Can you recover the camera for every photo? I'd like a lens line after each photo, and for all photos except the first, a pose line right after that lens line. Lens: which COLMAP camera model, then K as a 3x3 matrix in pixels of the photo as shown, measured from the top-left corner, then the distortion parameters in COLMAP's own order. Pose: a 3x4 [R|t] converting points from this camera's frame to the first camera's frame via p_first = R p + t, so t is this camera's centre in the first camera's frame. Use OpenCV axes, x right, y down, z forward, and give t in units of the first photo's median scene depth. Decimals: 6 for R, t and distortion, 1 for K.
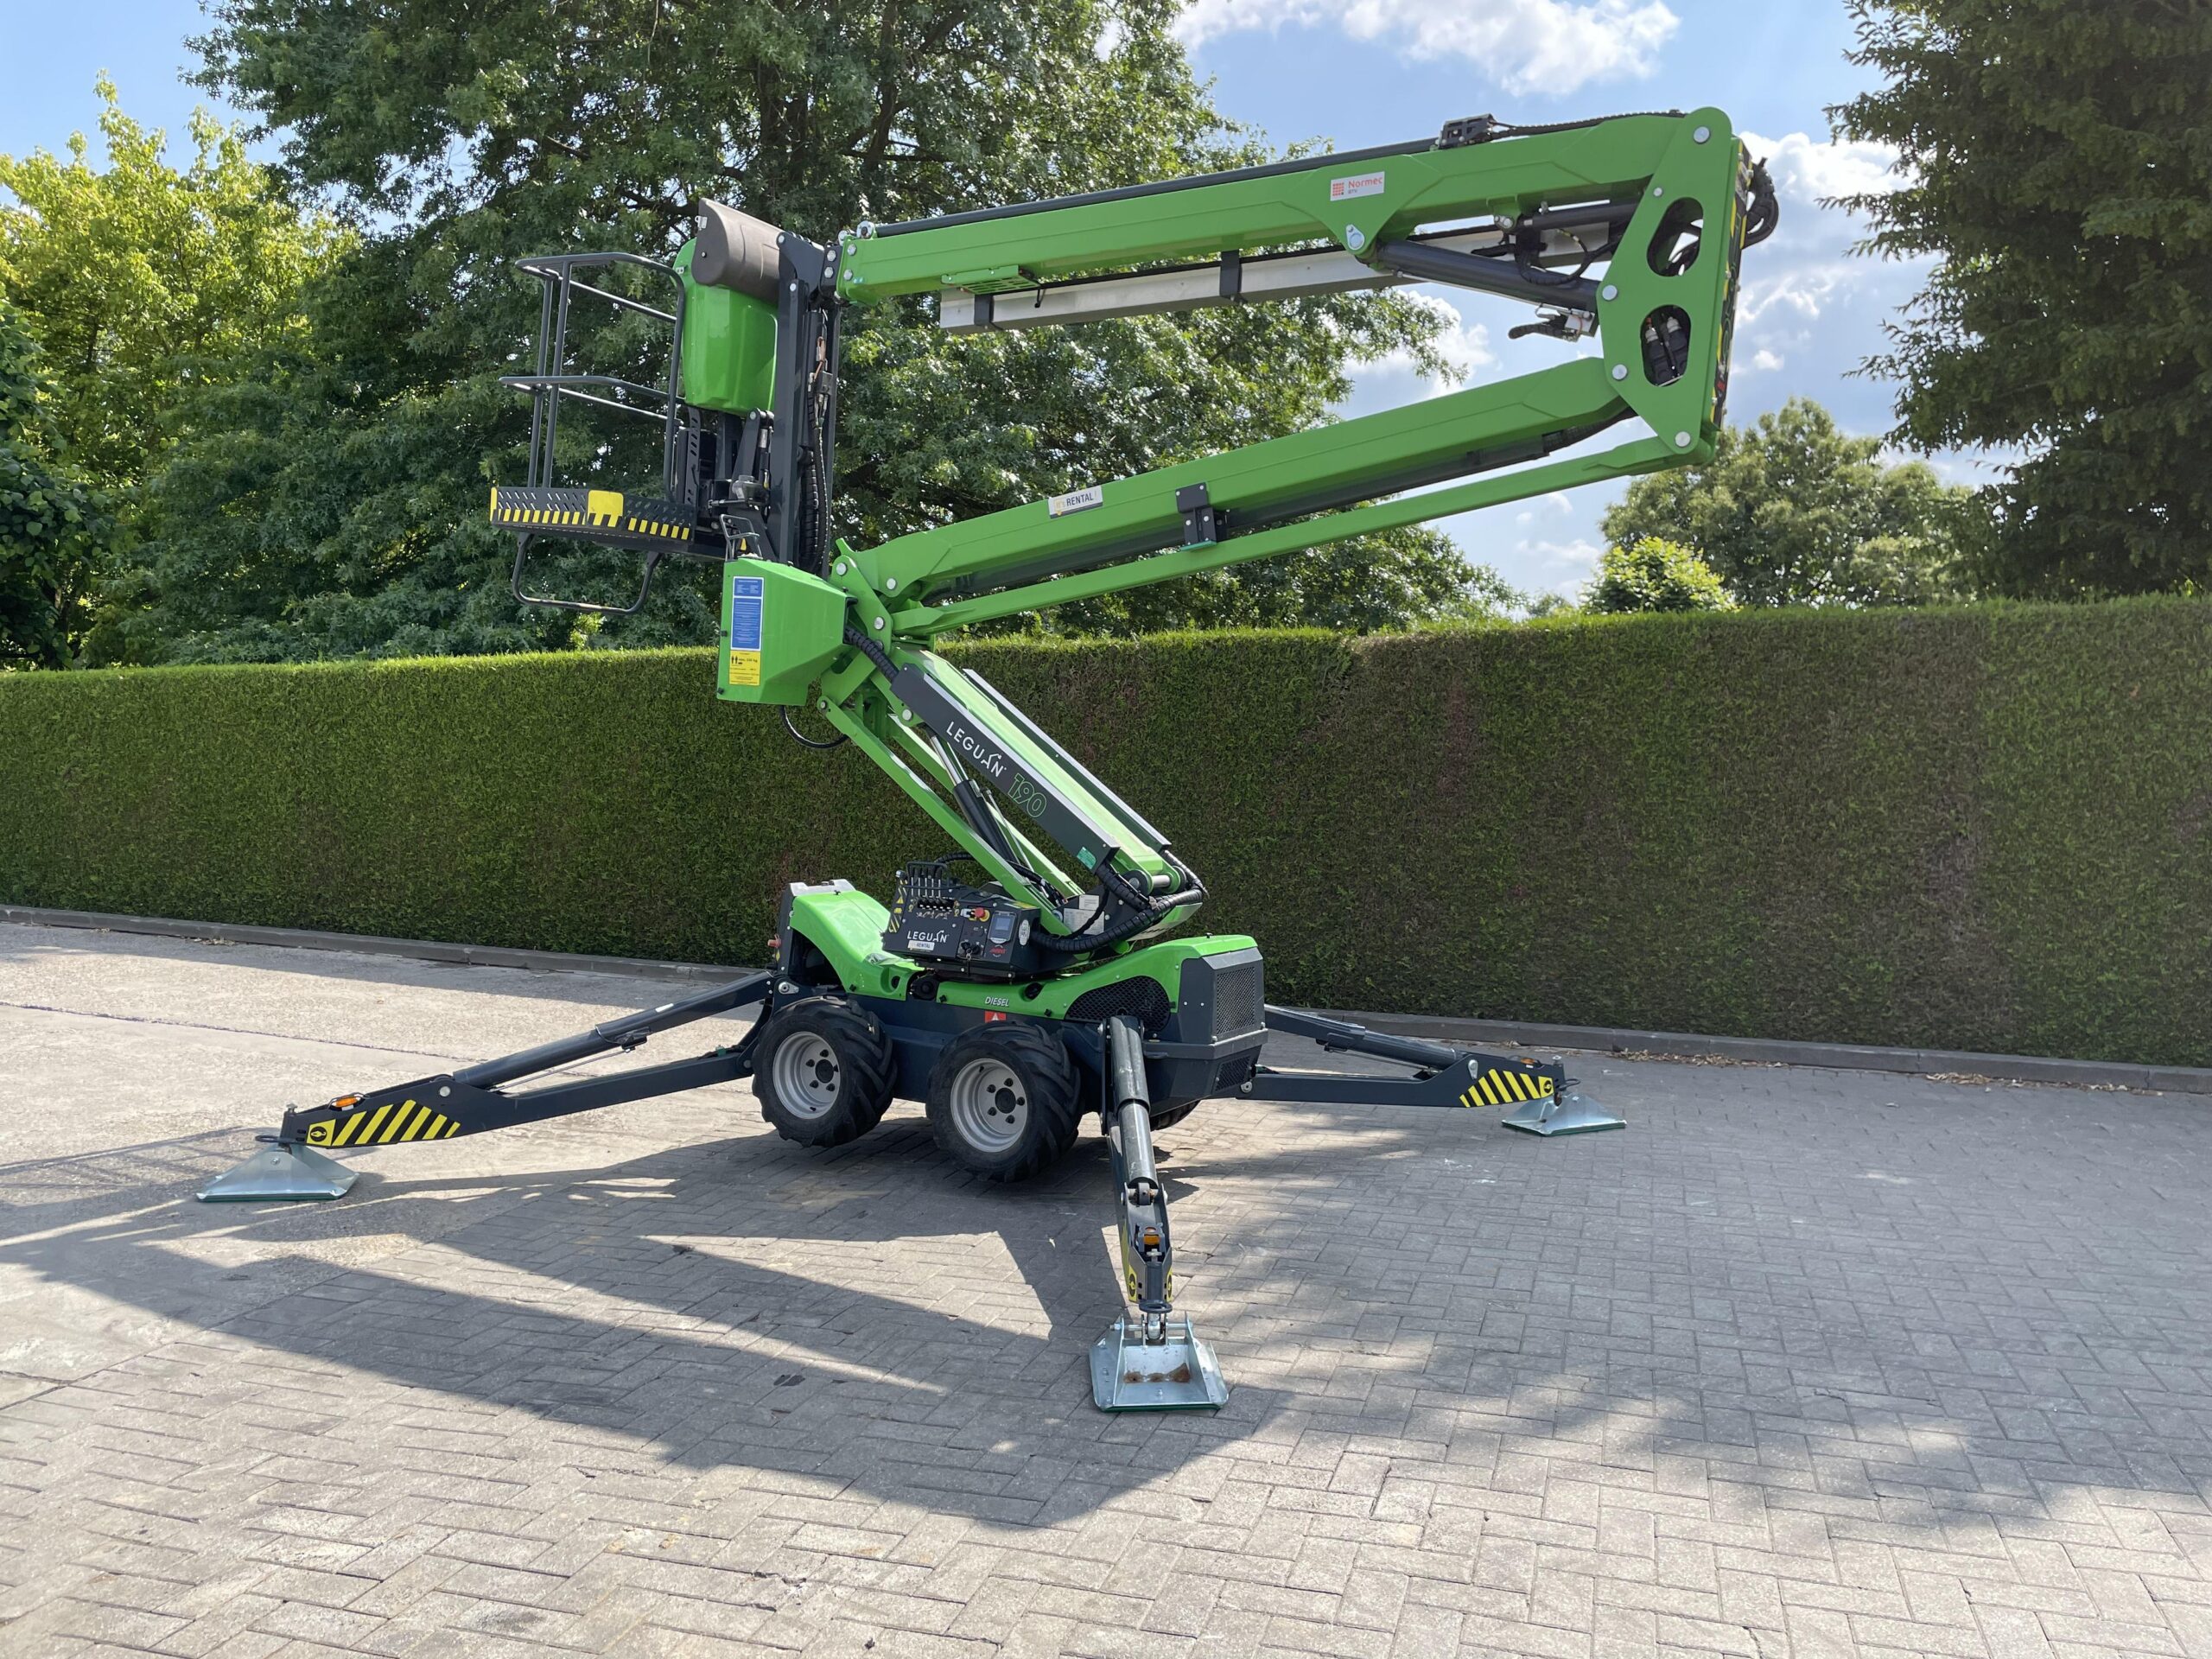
lens RADIAL K [[1675.6, 0, 1107.6], [0, 1675.6, 821.2], [0, 0, 1]] dist [0.092836, -0.119584]
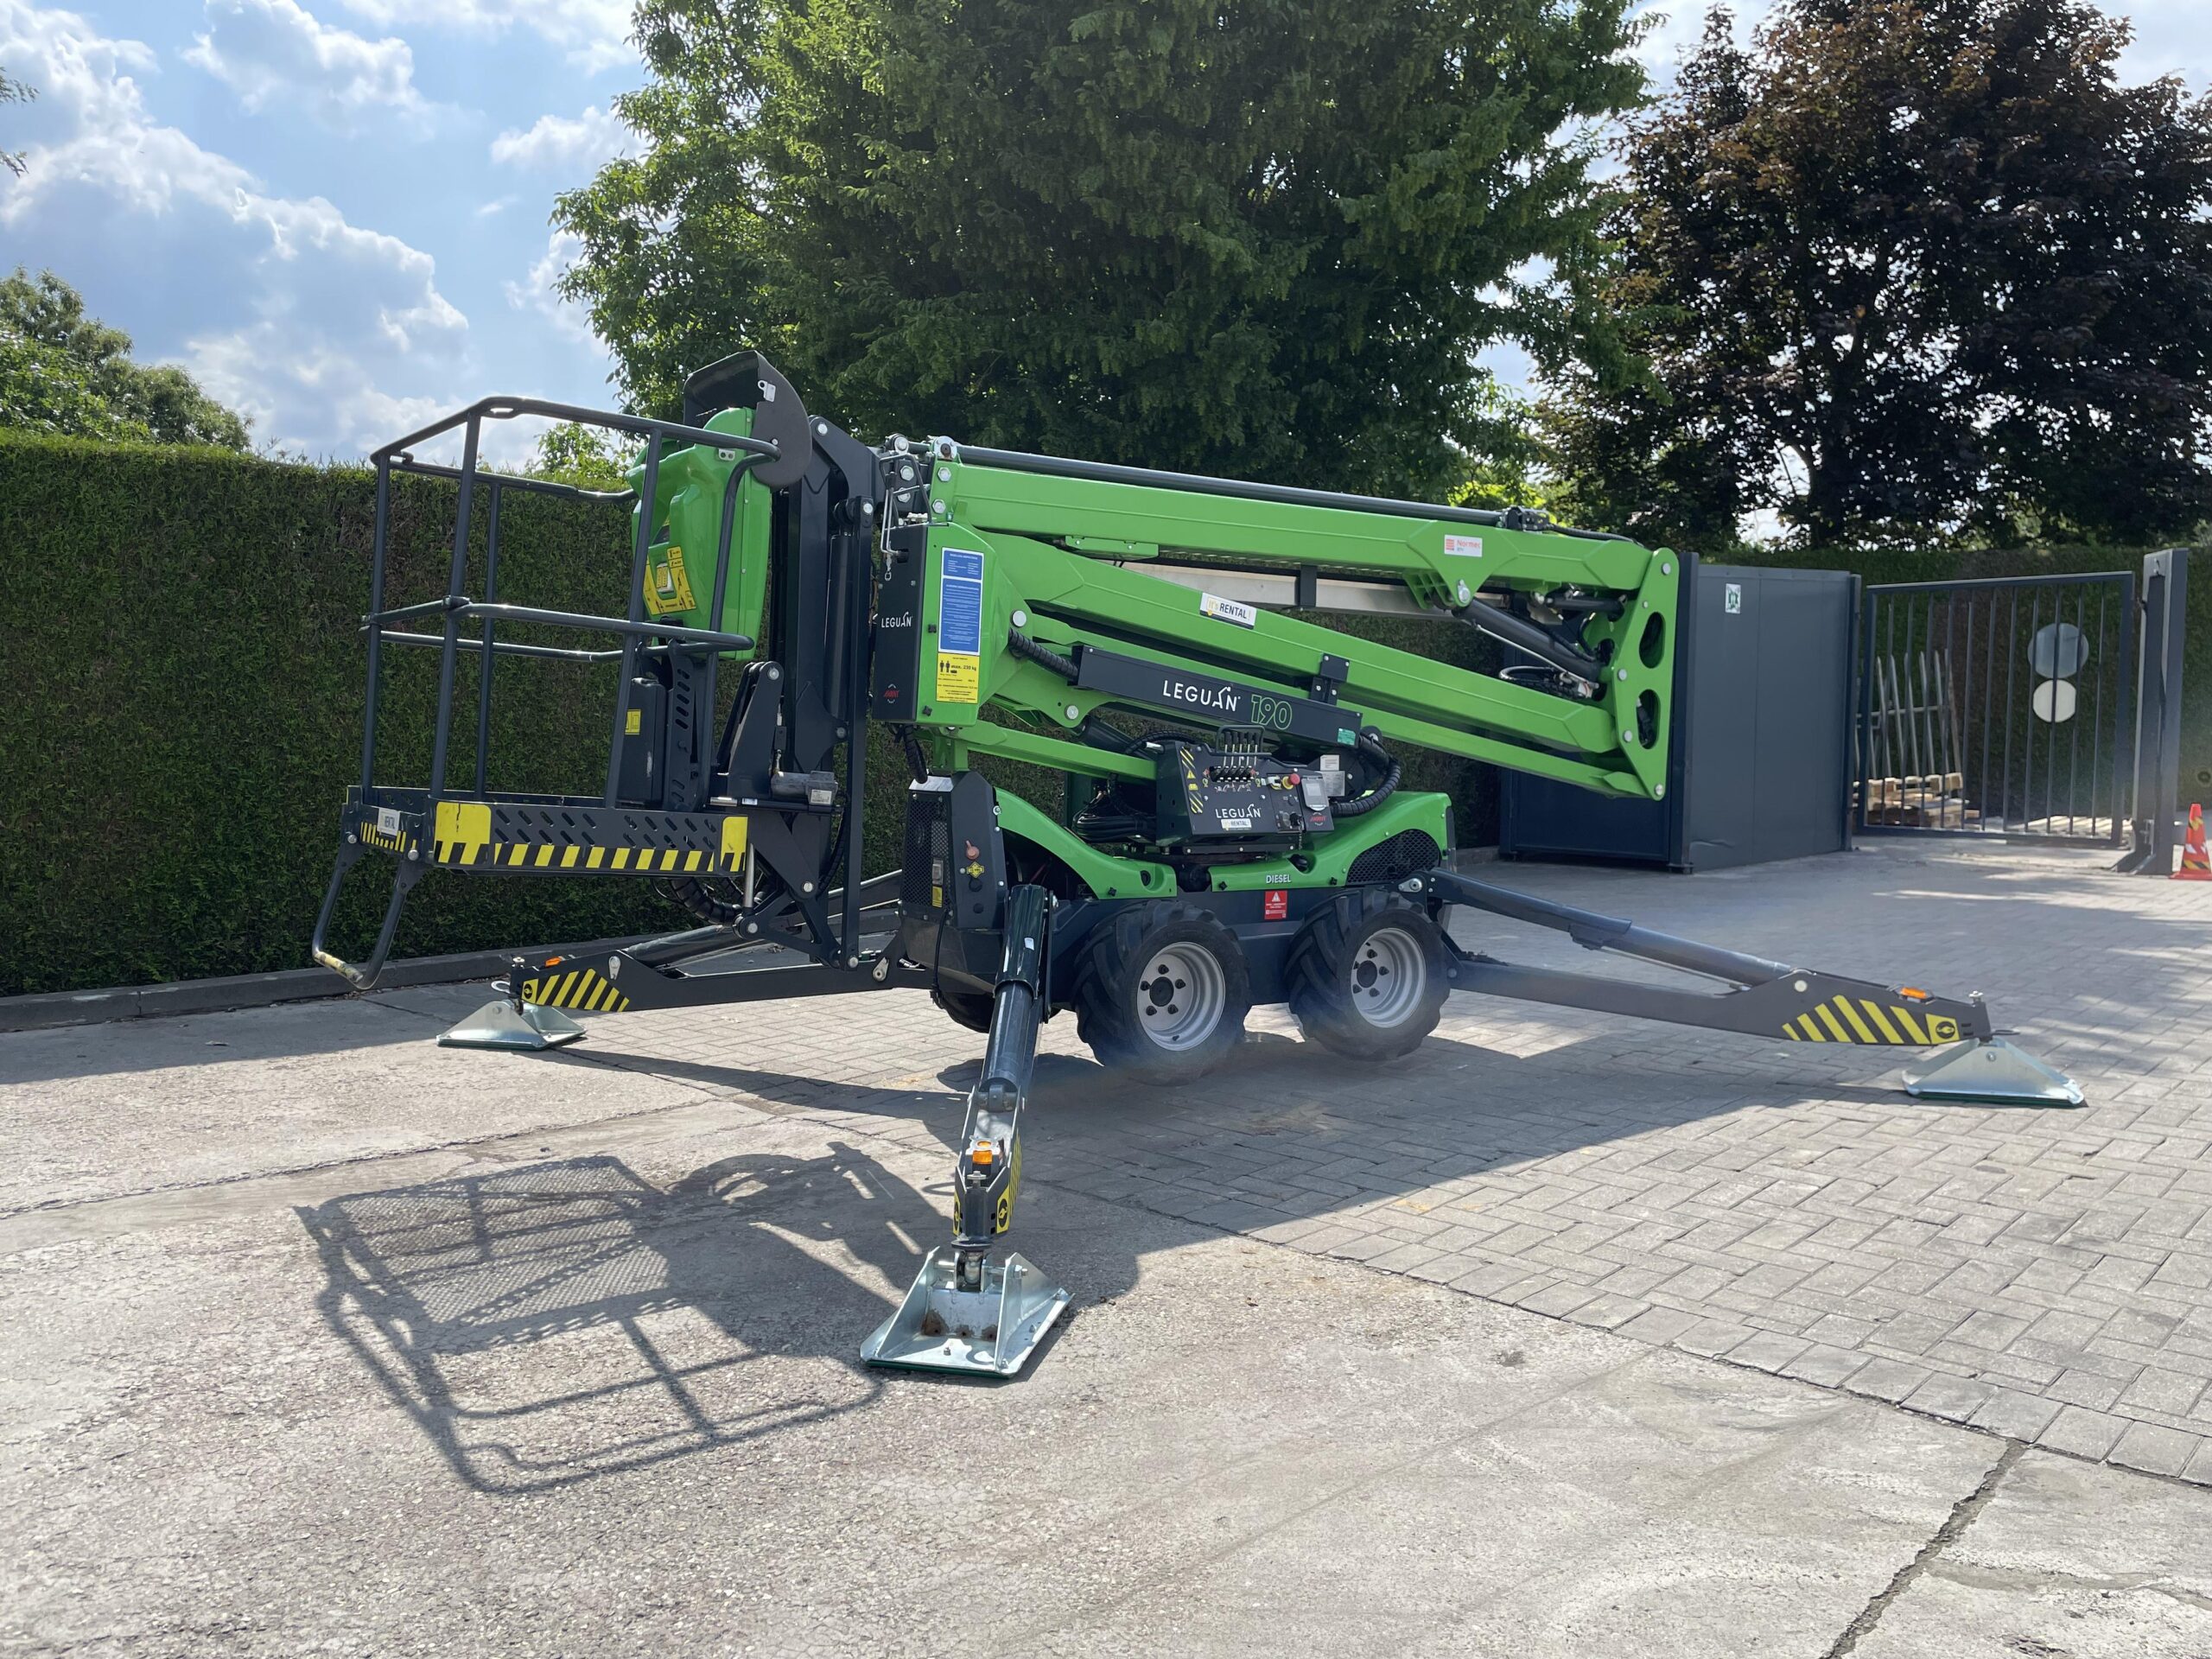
lens RADIAL K [[1669.5, 0, 1126.0], [0, 1669.5, 822.1], [0, 0, 1]] dist [0.090134, -0.116088]
pose [[0.429856, -0.072693, 0.899966, -0.646423], [0.040383, 0.997304, 0.061267, 0.013741], [-0.901994, 0.010007, 0.431633, 0.491507]]
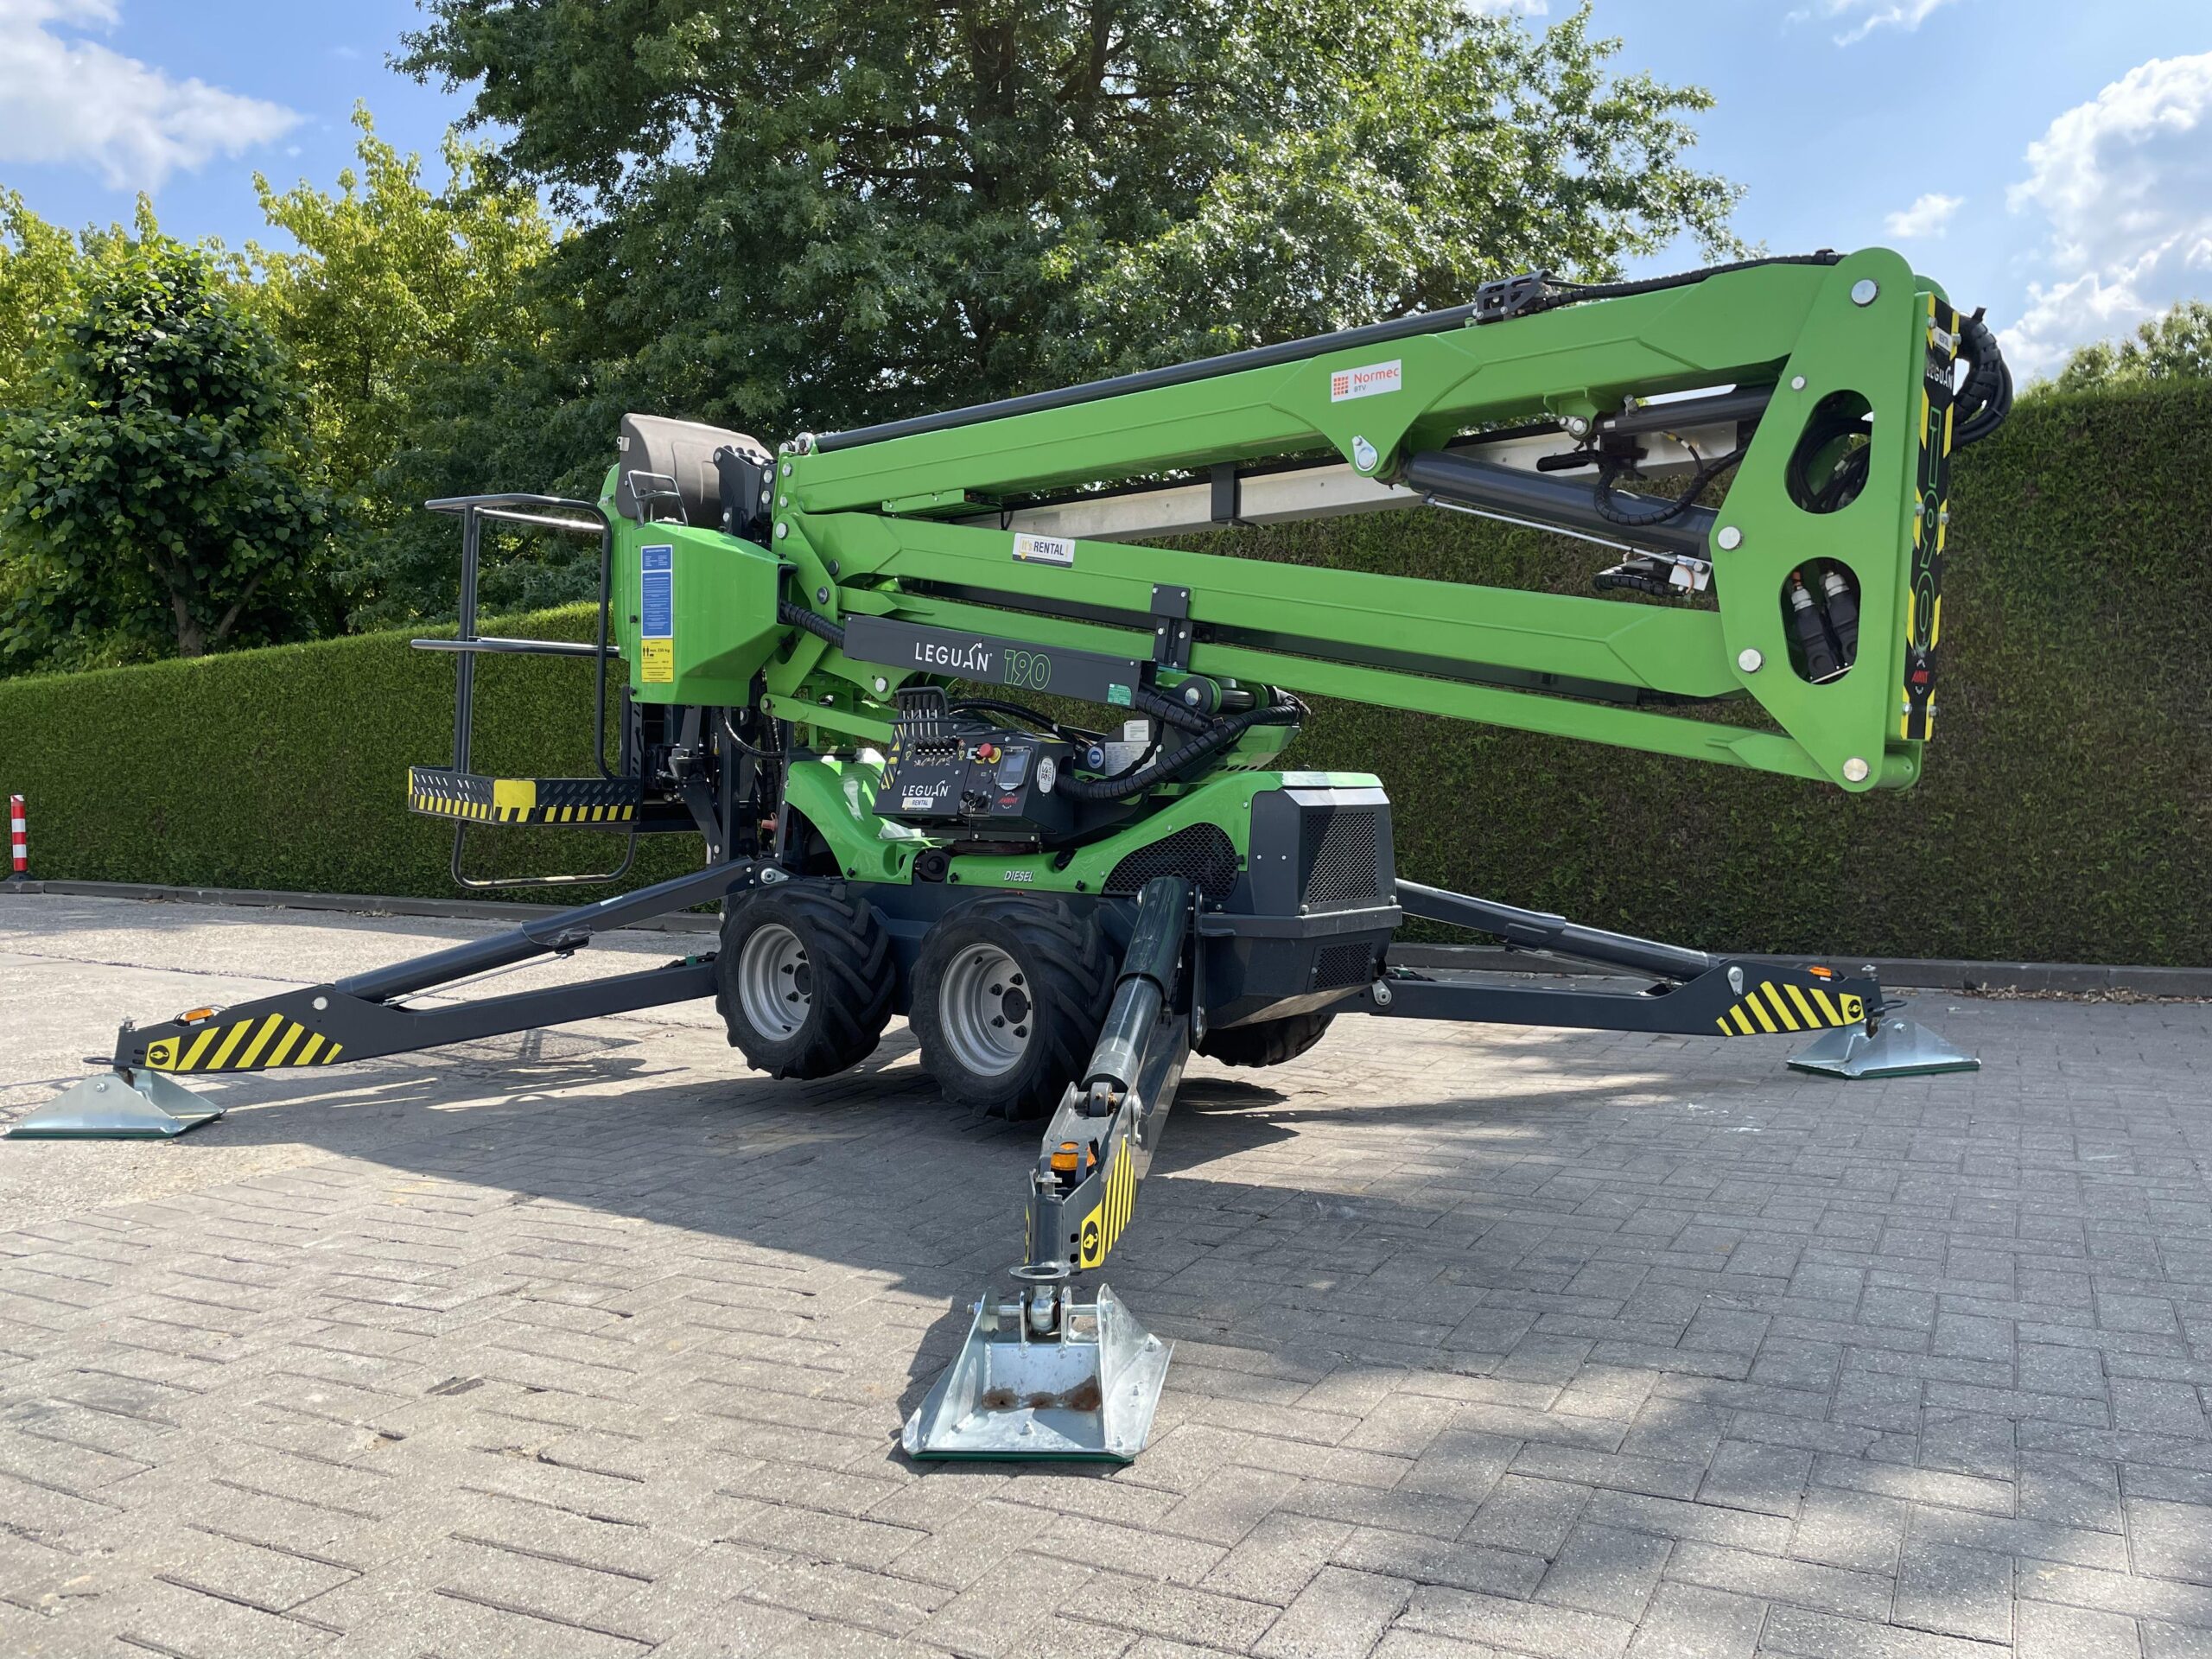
lens RADIAL K [[1673.6, 0, 1098.2], [0, 1673.6, 818.7], [0, 0, 1]] dist [0.089900, -0.115342]
pose [[0.981945, -0.029307, -0.186883, 0.073342], [0.025709, 0.999435, -0.021647, 0.071048], [0.187411, 0.016451, 0.982144, 0.214938]]
